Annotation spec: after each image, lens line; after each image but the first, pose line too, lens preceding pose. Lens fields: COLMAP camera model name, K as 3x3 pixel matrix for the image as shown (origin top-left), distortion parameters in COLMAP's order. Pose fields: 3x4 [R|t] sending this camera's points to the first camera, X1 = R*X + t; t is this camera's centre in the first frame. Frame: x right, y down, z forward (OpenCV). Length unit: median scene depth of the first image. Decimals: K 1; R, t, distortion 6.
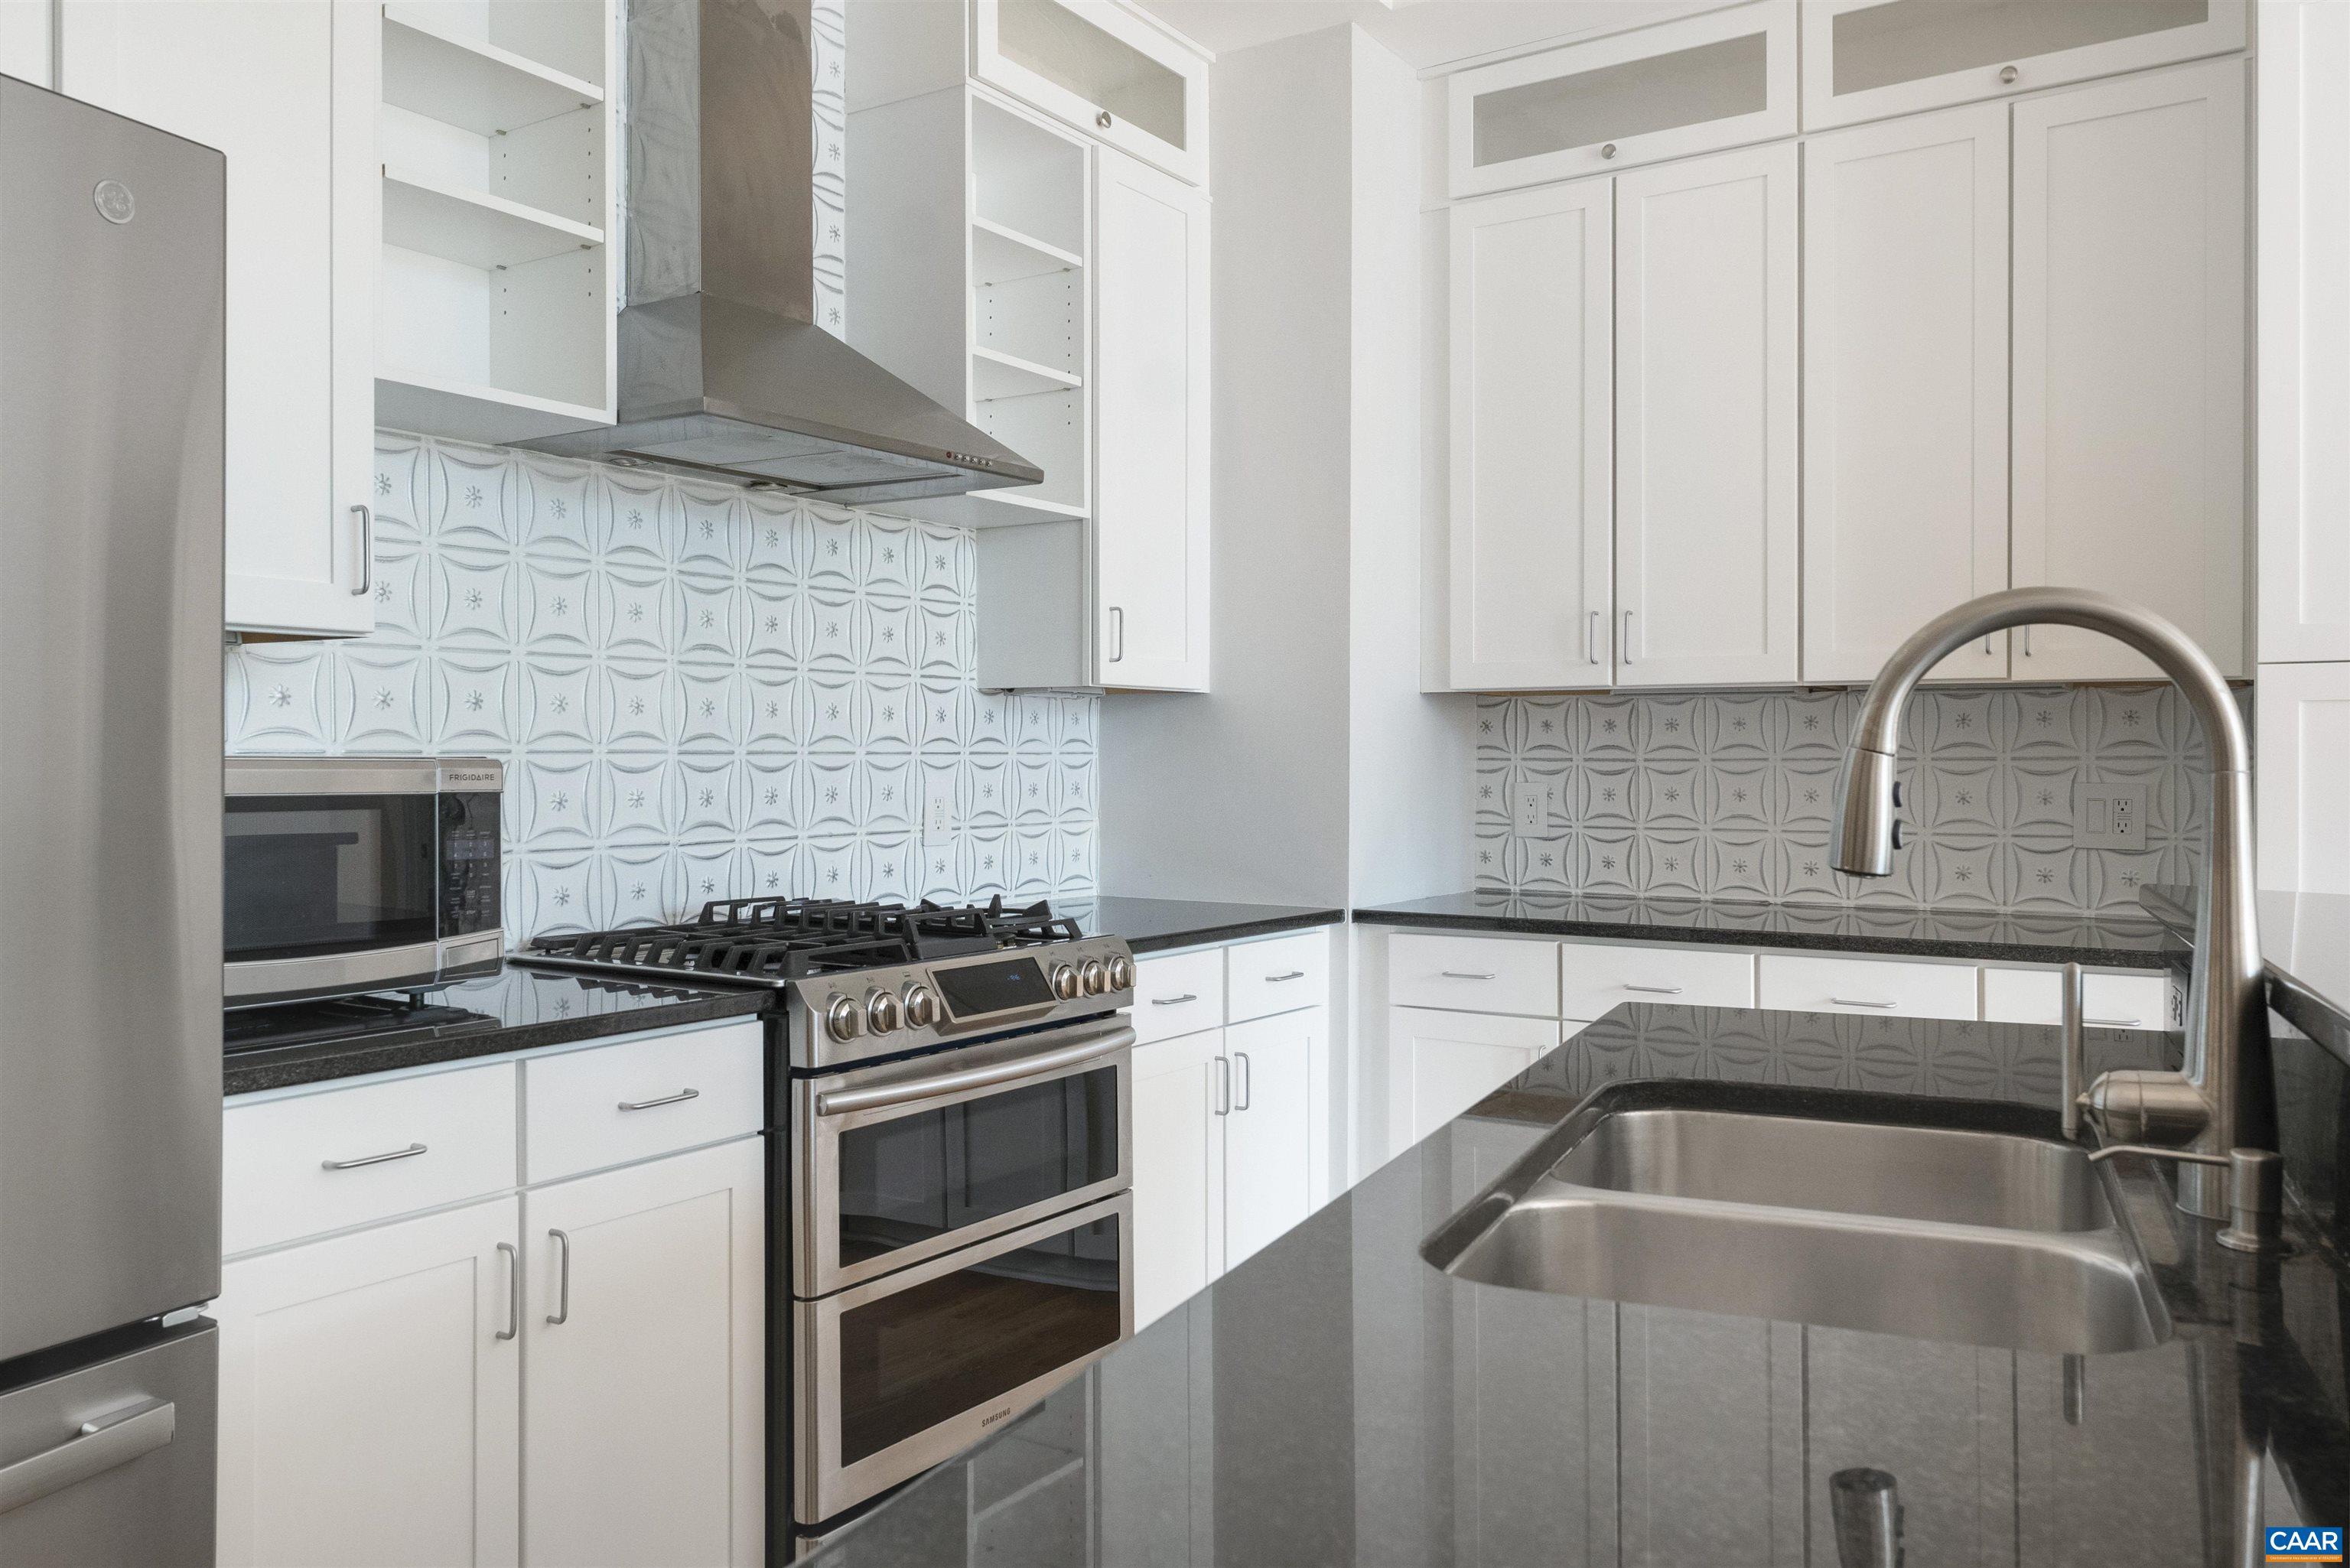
lens RADIAL K [[1825.5, 0, 1143.3], [0, 1825.5, 768.8], [0, 0, 1]] dist [0.045031, -0.000448]
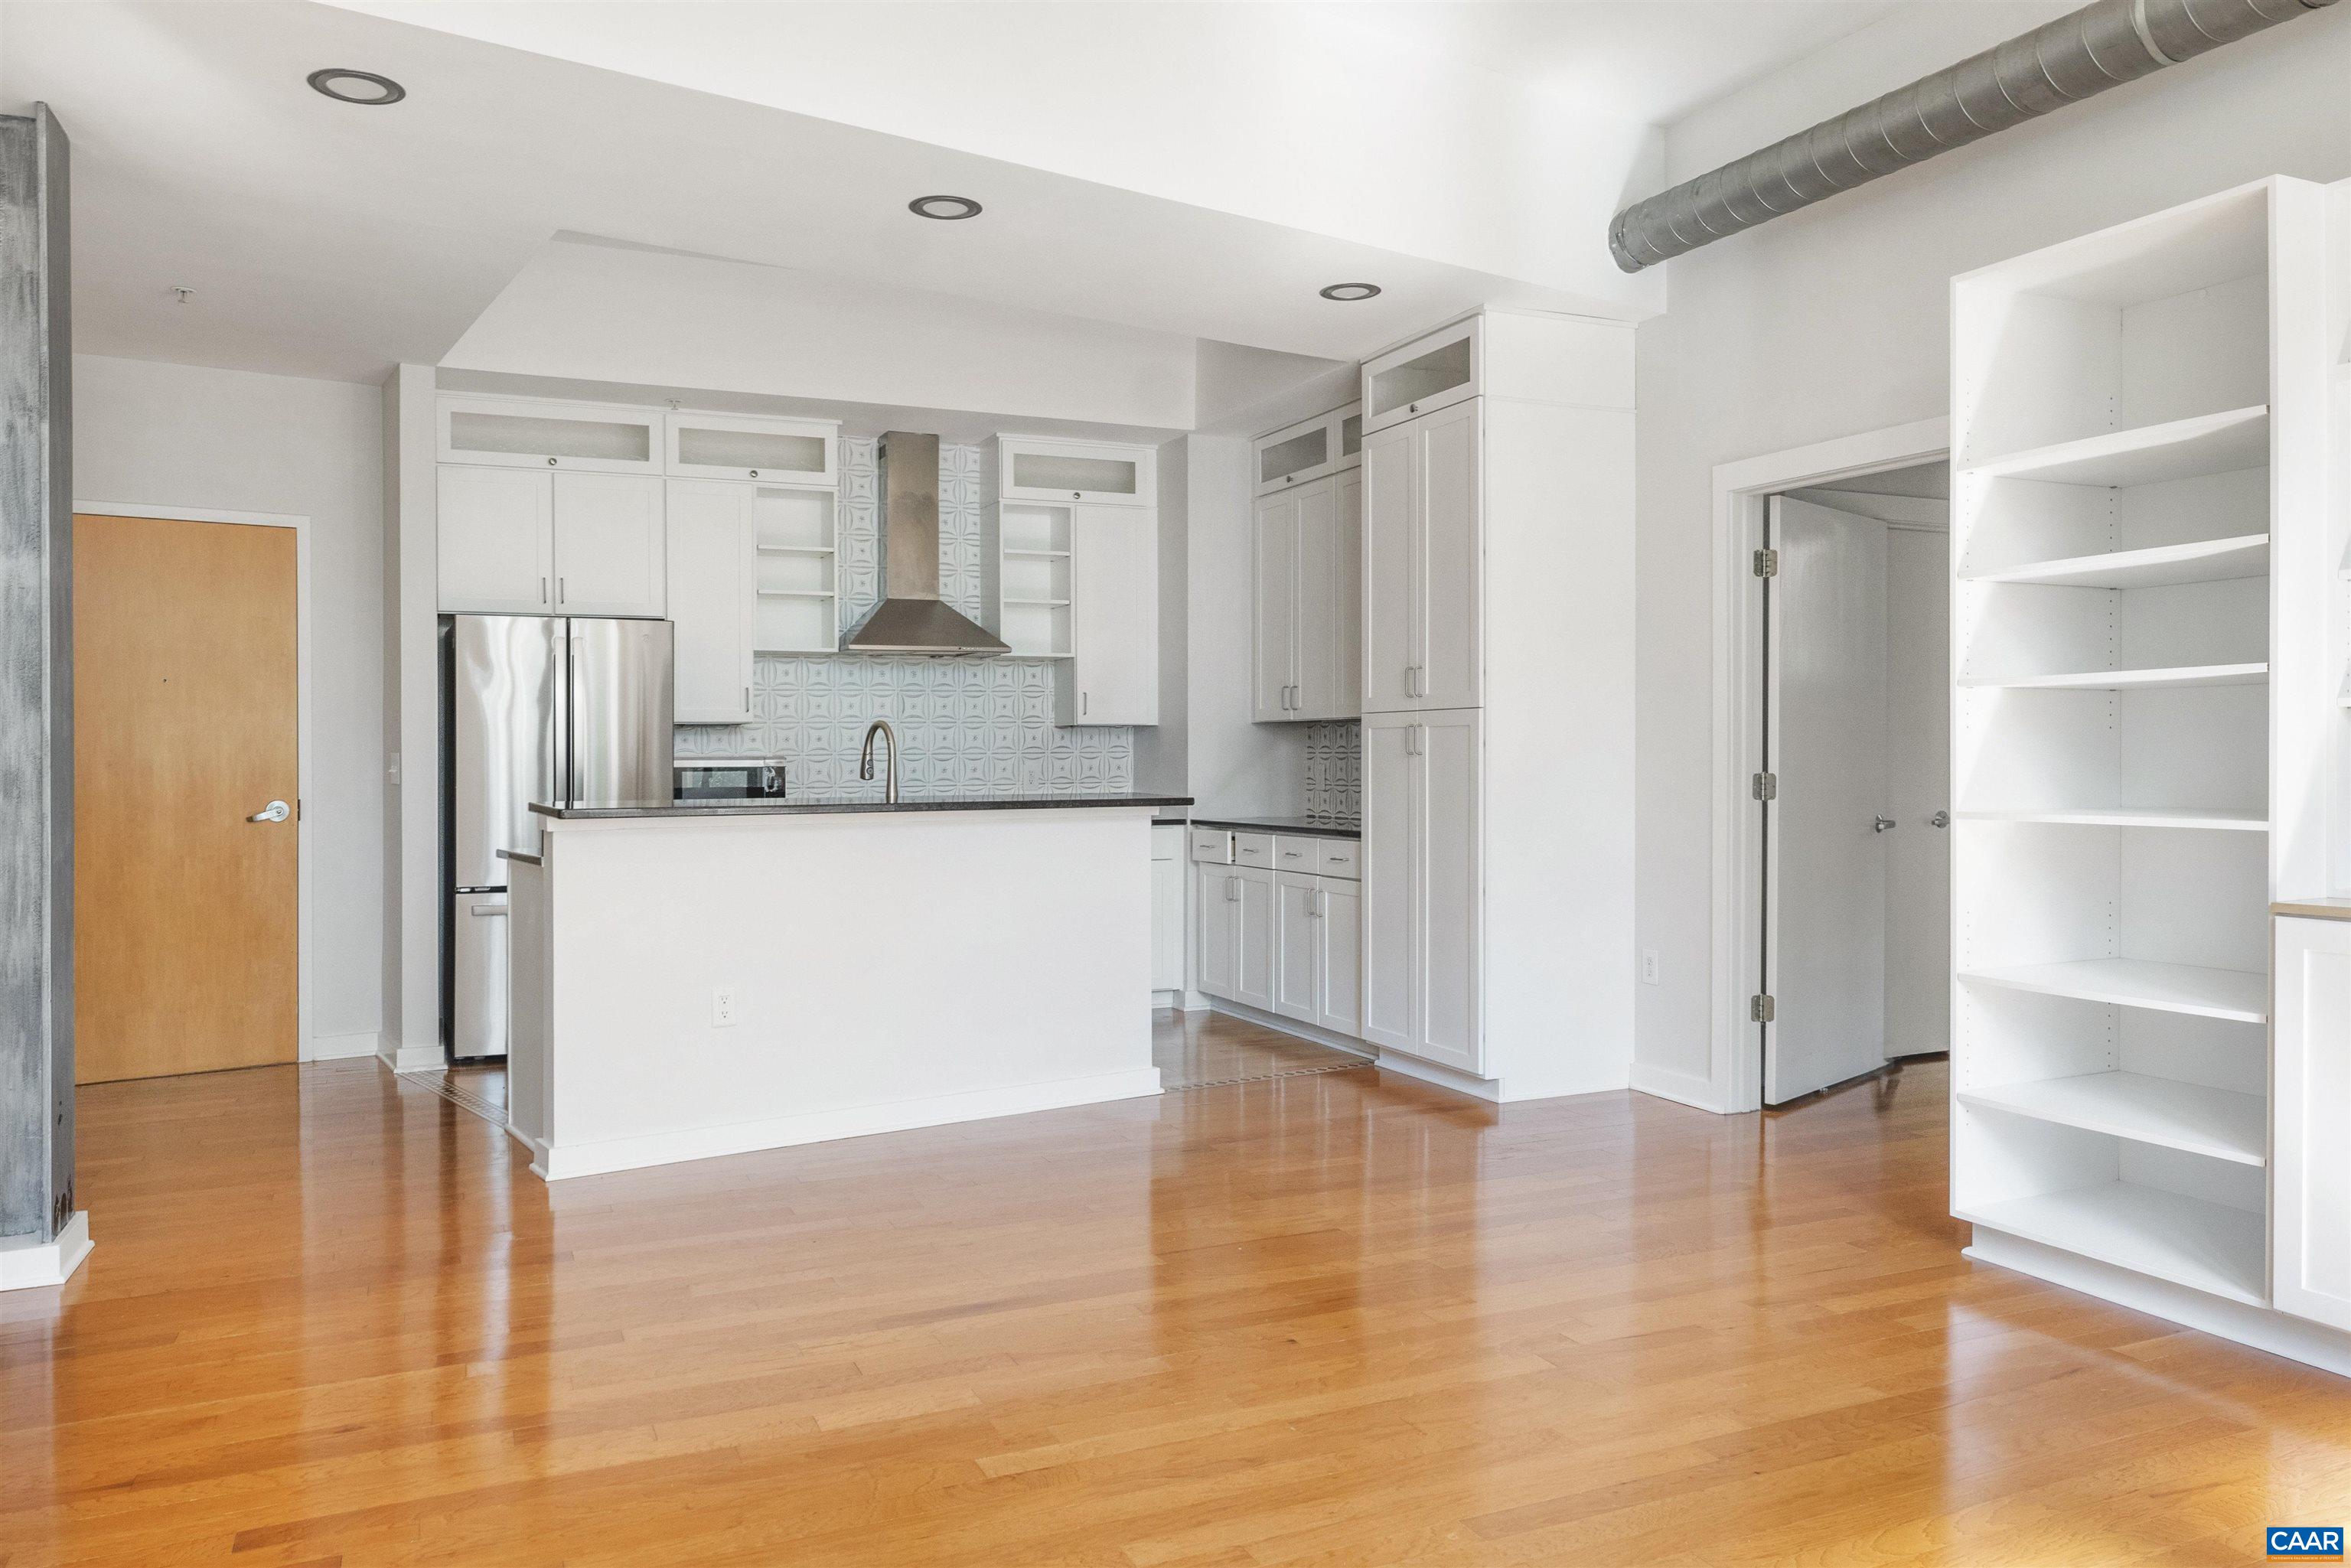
lens RADIAL K [[1612.6, 0, 1163.7], [0, 1612.6, 770.9], [0, 0, 1]] dist [-0.013691, 0.003293]
pose [[0.841708, -0.001080, -0.539932, 1.296829], [0.006743, 0.999941, 0.008512, -0.001368], [0.539891, -0.010805, 0.841666, -0.795258]]
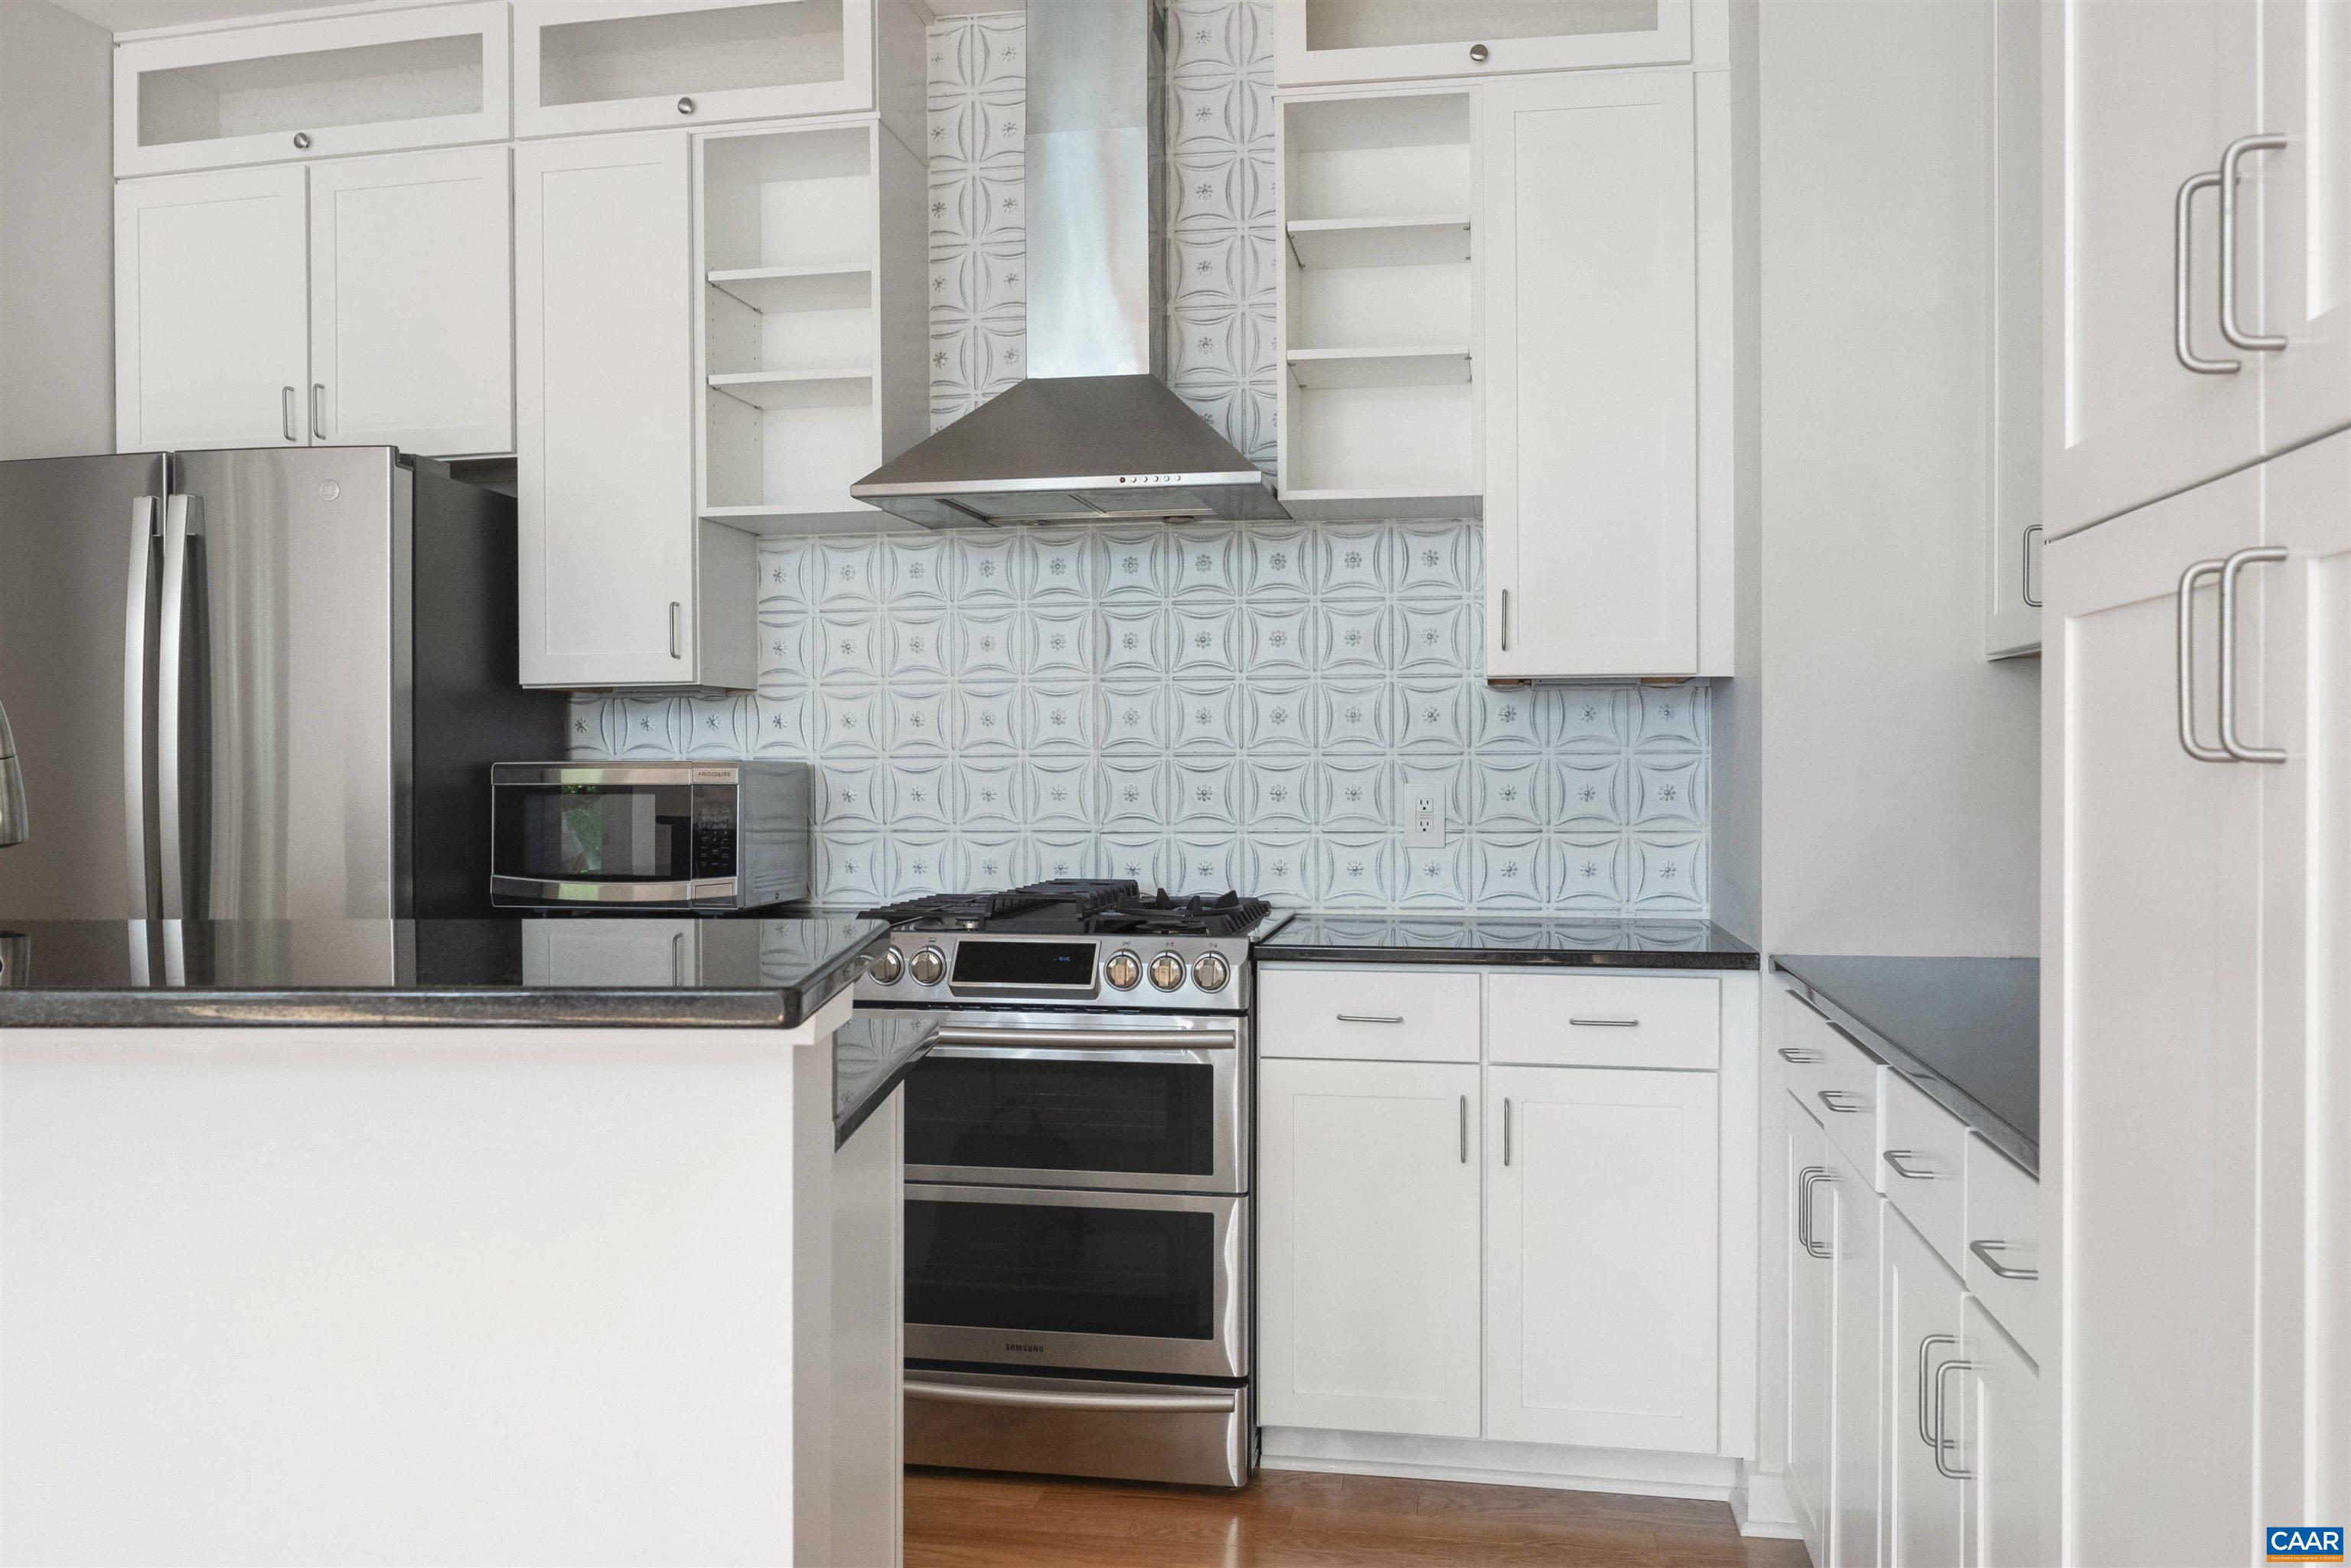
lens RADIAL K [[1876.2, 0, 1115.1], [0, 1876.2, 823.4], [0, 0, 1]] dist [0.001494, -0.035052]
pose [[0.369536, 0.029010, -0.928763, 0.808113], [-0.001733, 0.999532, 0.030531, -0.001904], [0.929215, -0.009673, 0.369414, 0.501915]]
